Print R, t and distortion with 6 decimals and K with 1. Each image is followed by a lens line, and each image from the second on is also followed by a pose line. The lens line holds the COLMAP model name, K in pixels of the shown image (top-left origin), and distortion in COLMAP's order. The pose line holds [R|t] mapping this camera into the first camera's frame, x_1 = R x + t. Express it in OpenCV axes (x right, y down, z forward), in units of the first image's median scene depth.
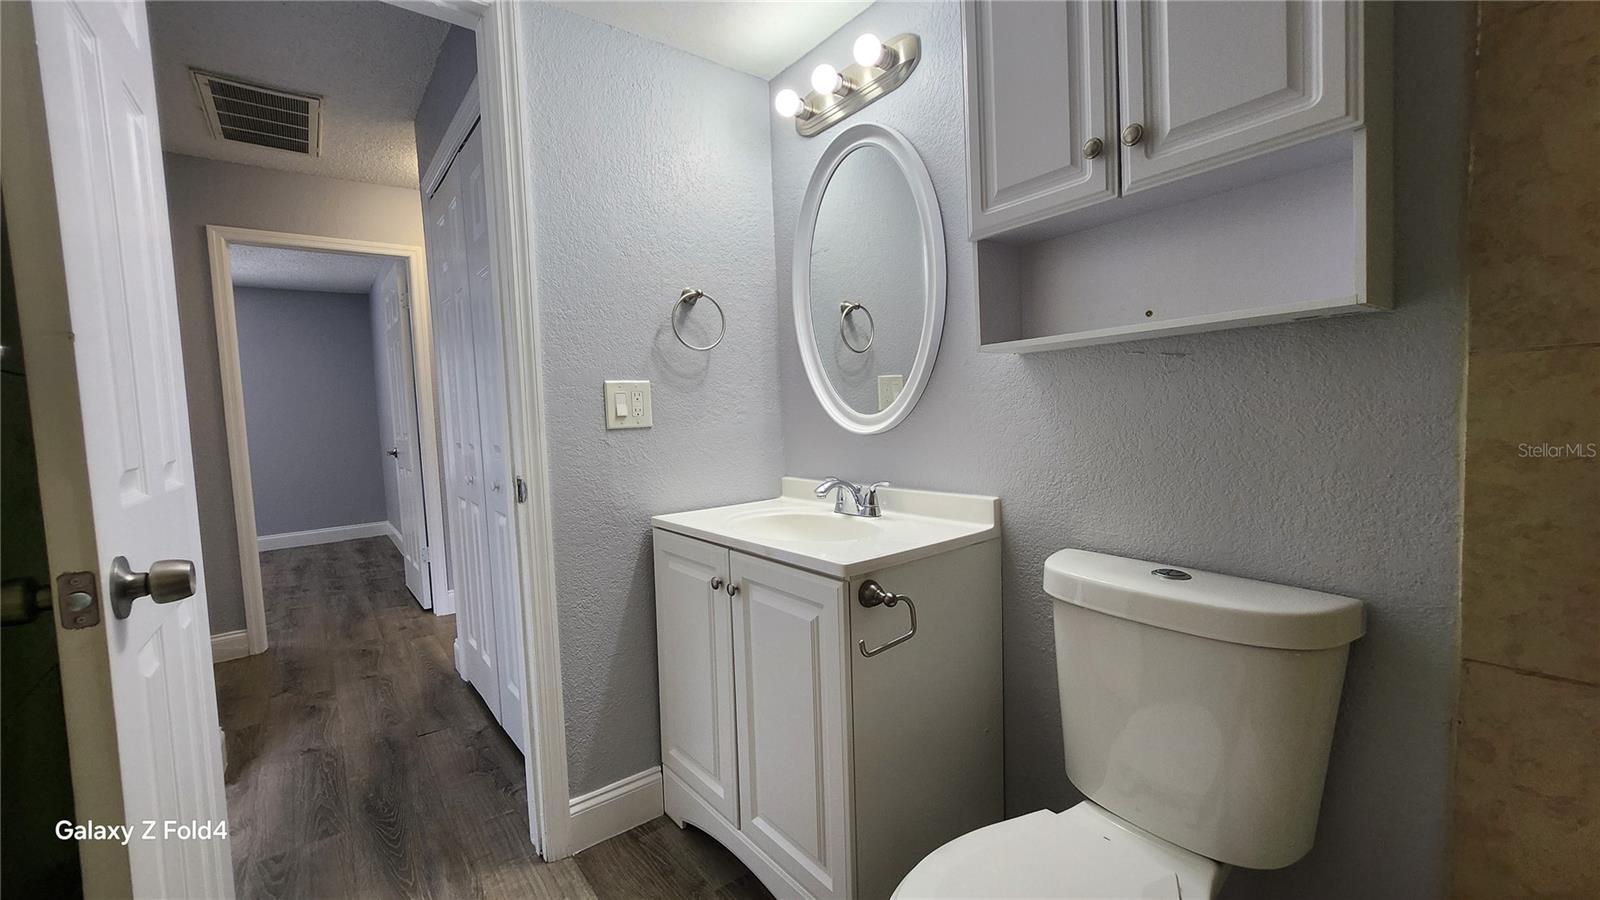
lens RADIAL K [[633.3, 0, 795.1], [0, 633.3, 451.8], [0, 0, 1]] dist [-0.001778, 0.000690]
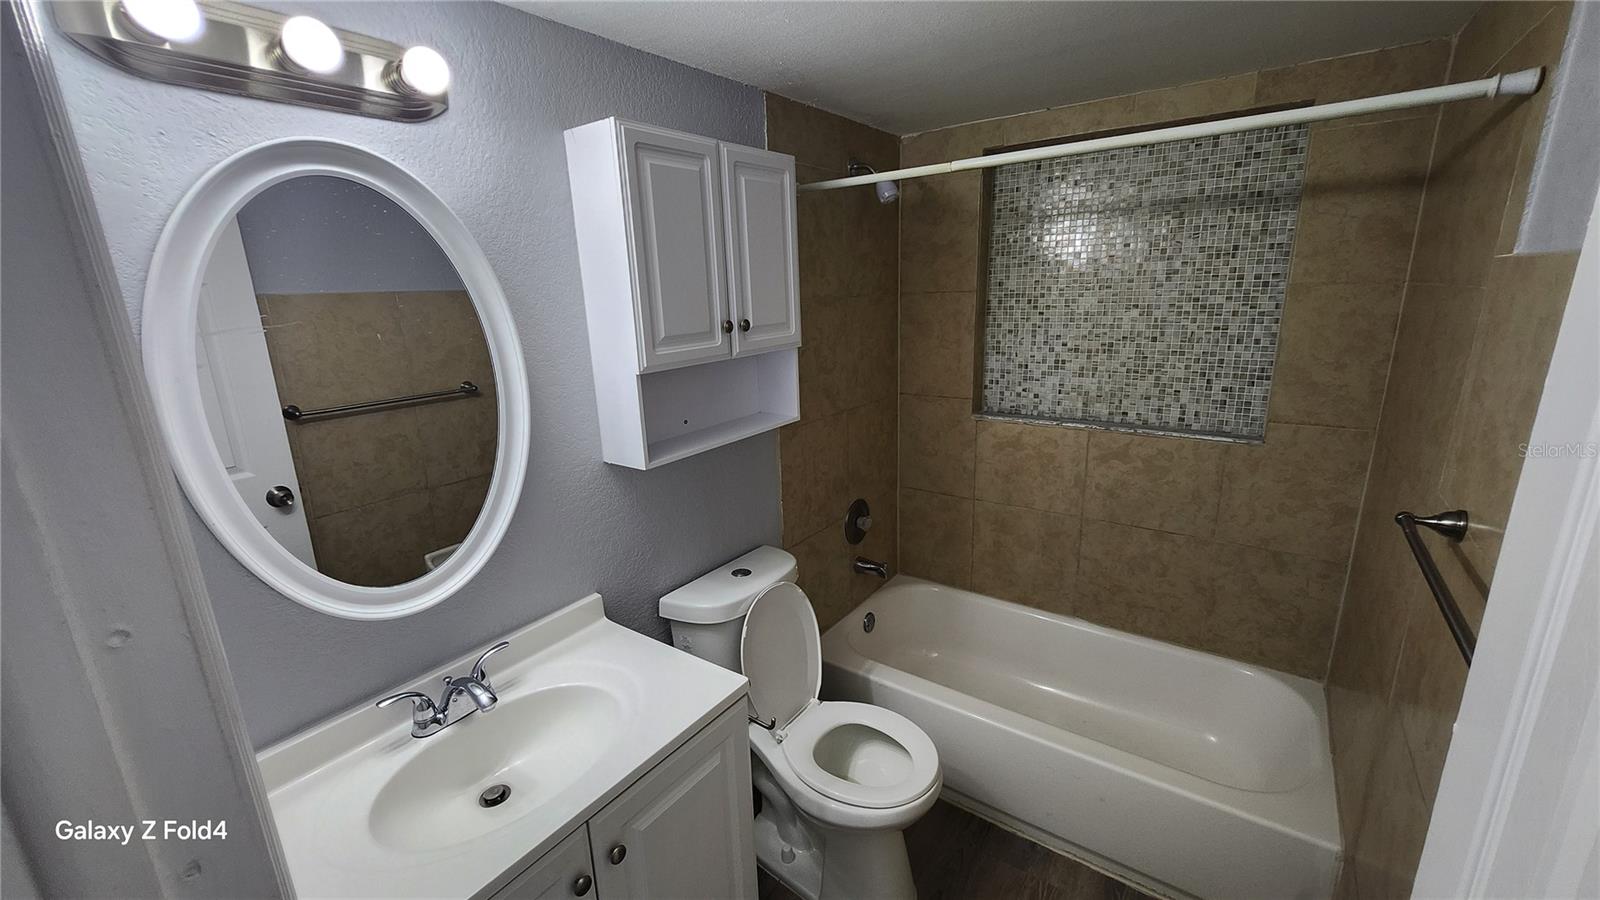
lens RADIAL K [[633.3, 0, 795.1], [0, 633.3, 451.8], [0, 0, 1]] dist [-0.001778, 0.000690]
pose [[-0.247132, -0.196223, 0.948906, -0.969354], [0.107850, 0.967627, 0.228182, -0.484854], [-0.962961, 0.158730, -0.217969, 1.143709]]
